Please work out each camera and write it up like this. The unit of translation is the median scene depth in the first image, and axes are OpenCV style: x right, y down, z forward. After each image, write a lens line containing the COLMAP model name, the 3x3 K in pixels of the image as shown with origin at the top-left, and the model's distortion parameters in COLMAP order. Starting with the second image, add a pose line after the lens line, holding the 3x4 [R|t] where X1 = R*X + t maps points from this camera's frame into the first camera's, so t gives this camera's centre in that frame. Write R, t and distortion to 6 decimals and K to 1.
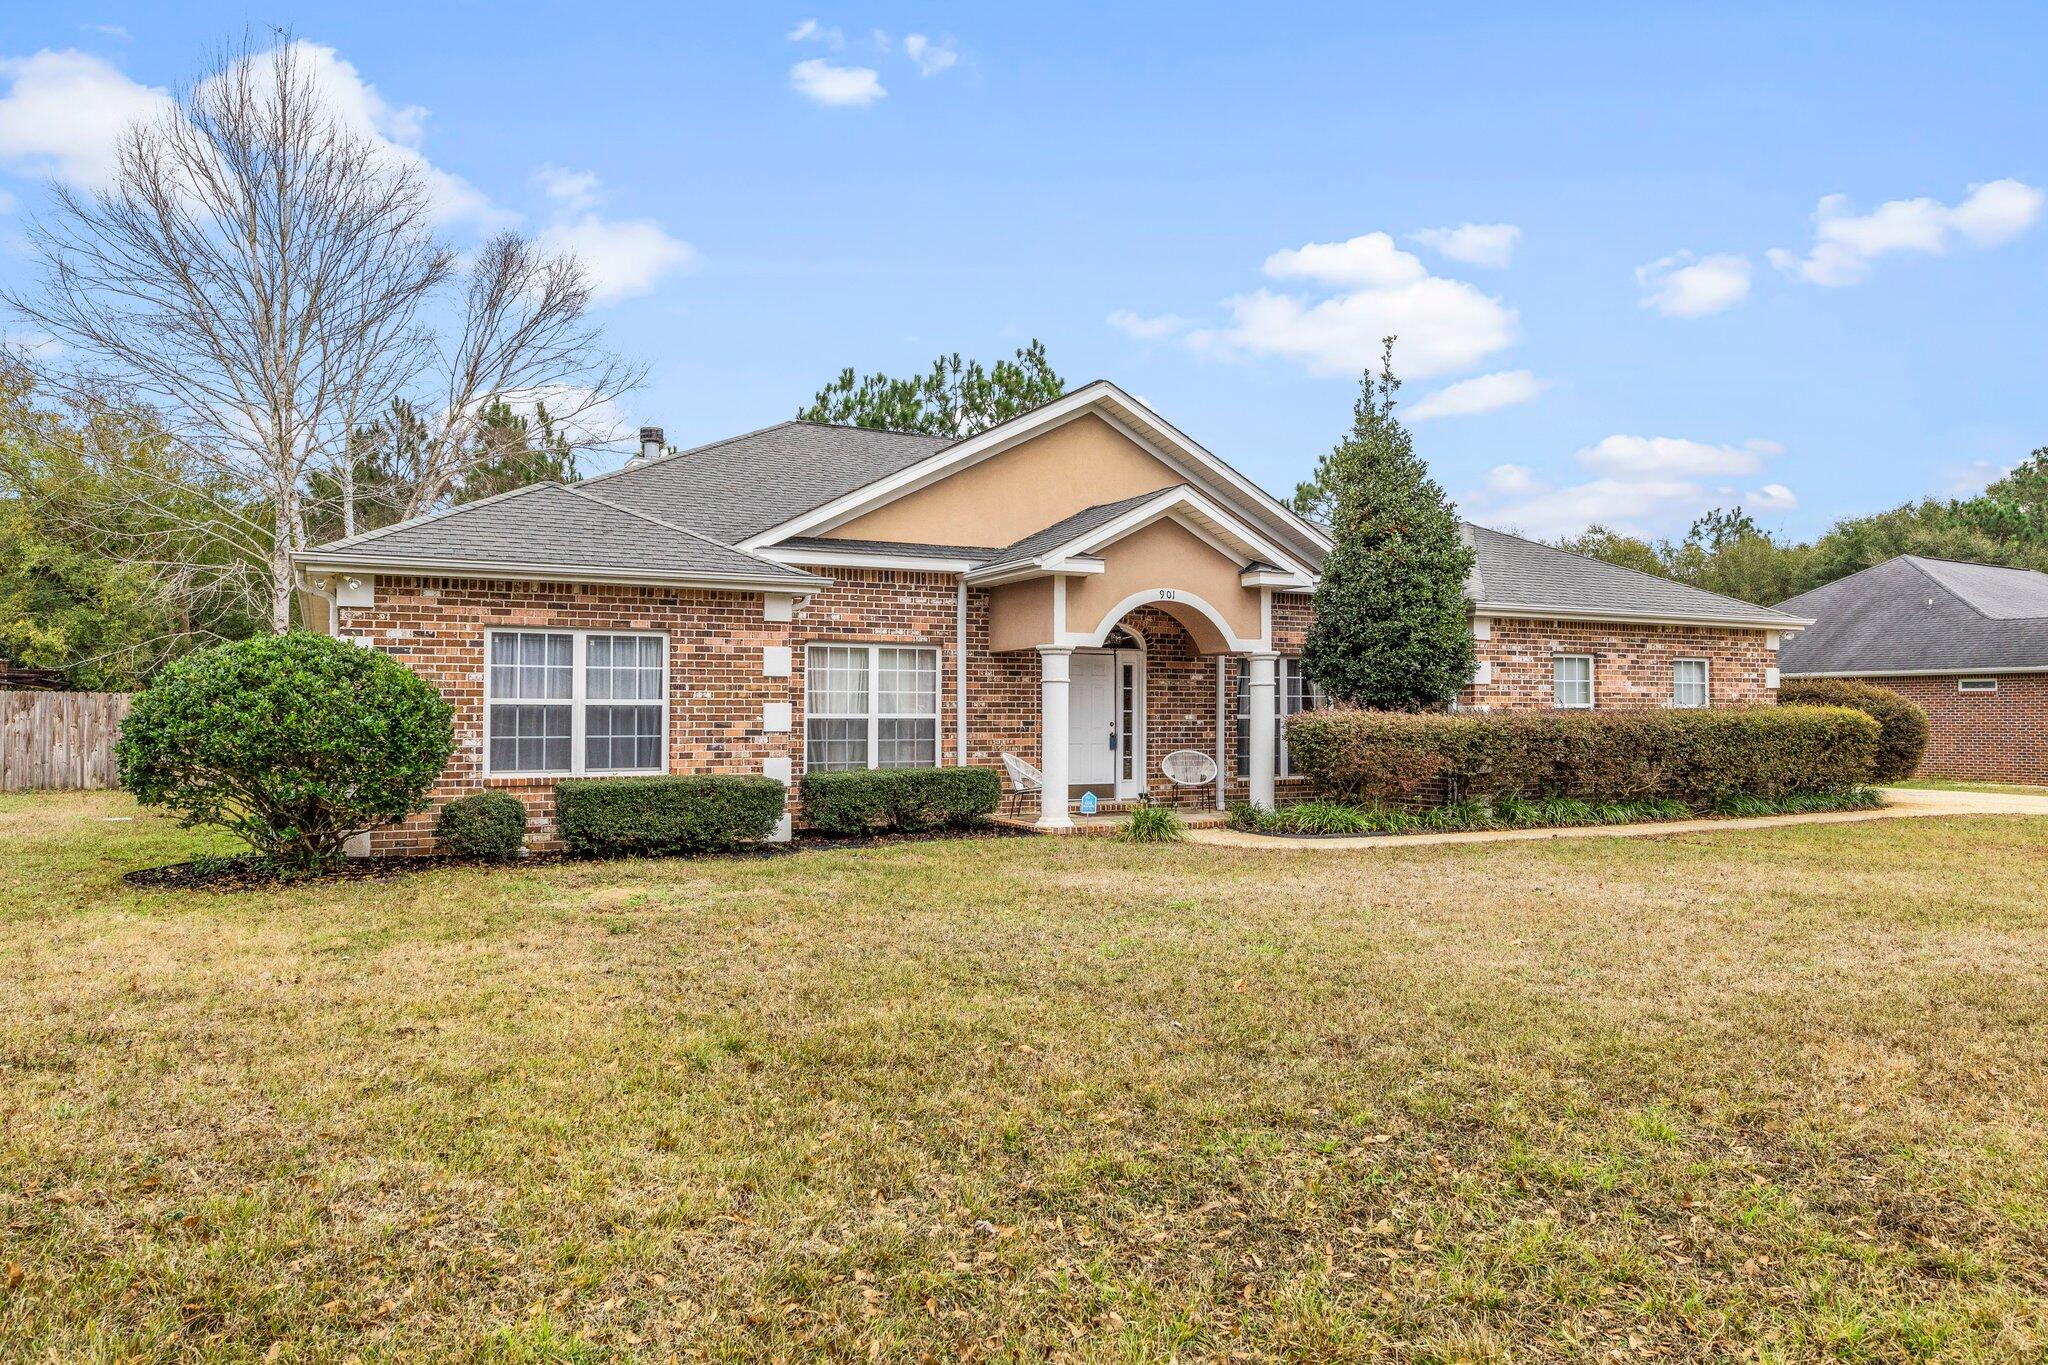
lens RADIAL K [[1343.7, 0, 1024.0], [0, 1343.7, 682.5], [0, 0, 1]] dist [0.002724, -0.001085]
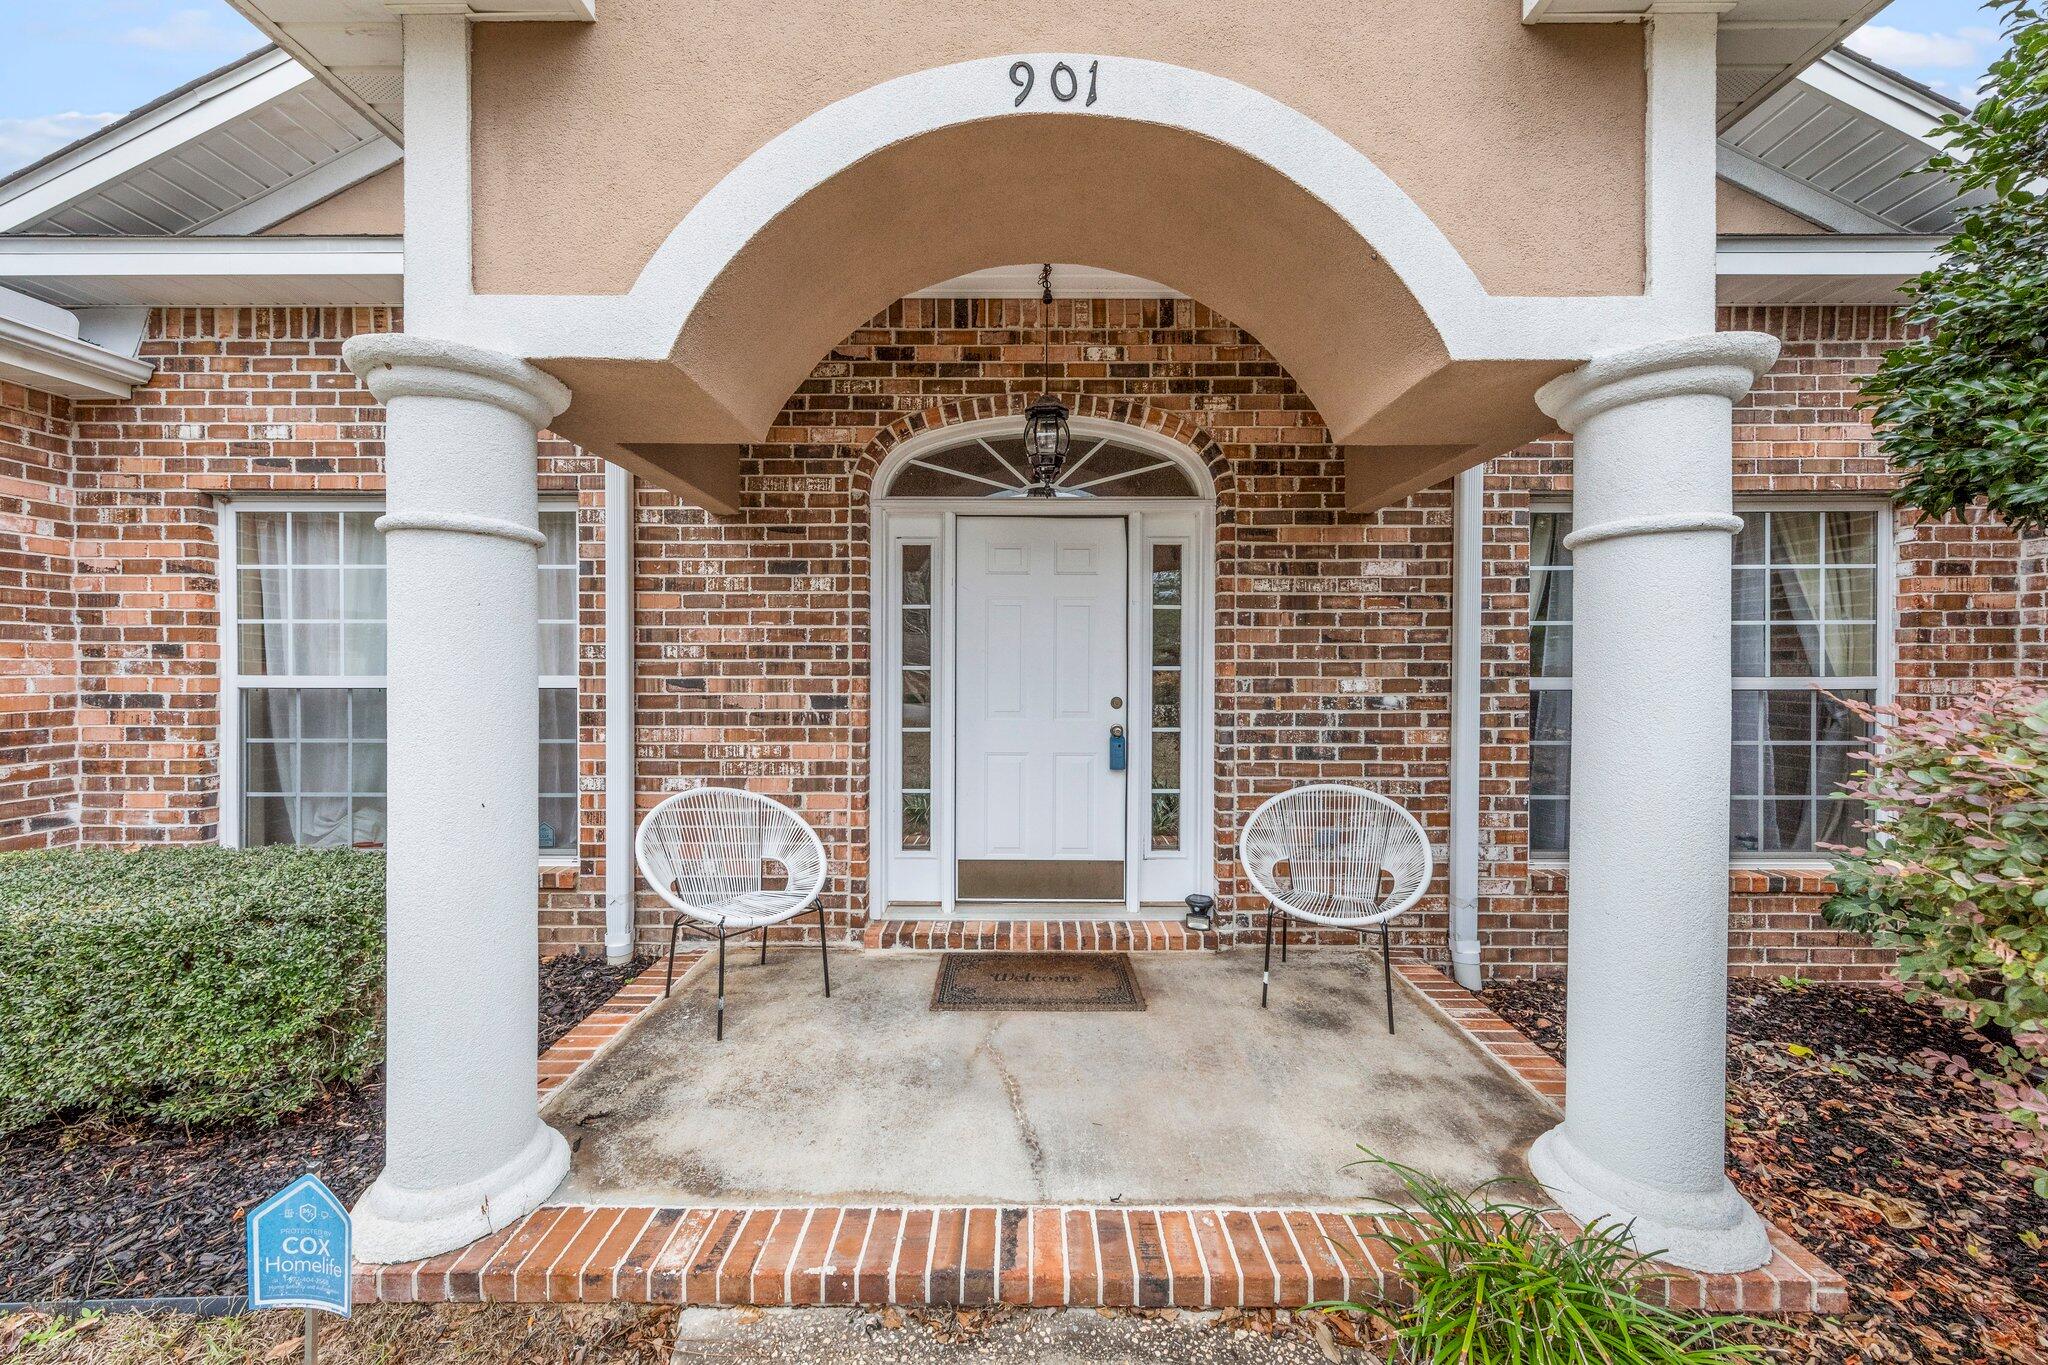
lens RADIAL K [[724.3, 0, 1026.4], [0, 724.3, 677.6], [0, 0, 1]] dist [0.003188, -0.000198]
pose [[0.882321, 0.004058, -0.470630, 0.138580], [0.011792, 0.999458, 0.030727, 0.017403], [0.470500, -0.032660, 0.881796, 0.811164]]
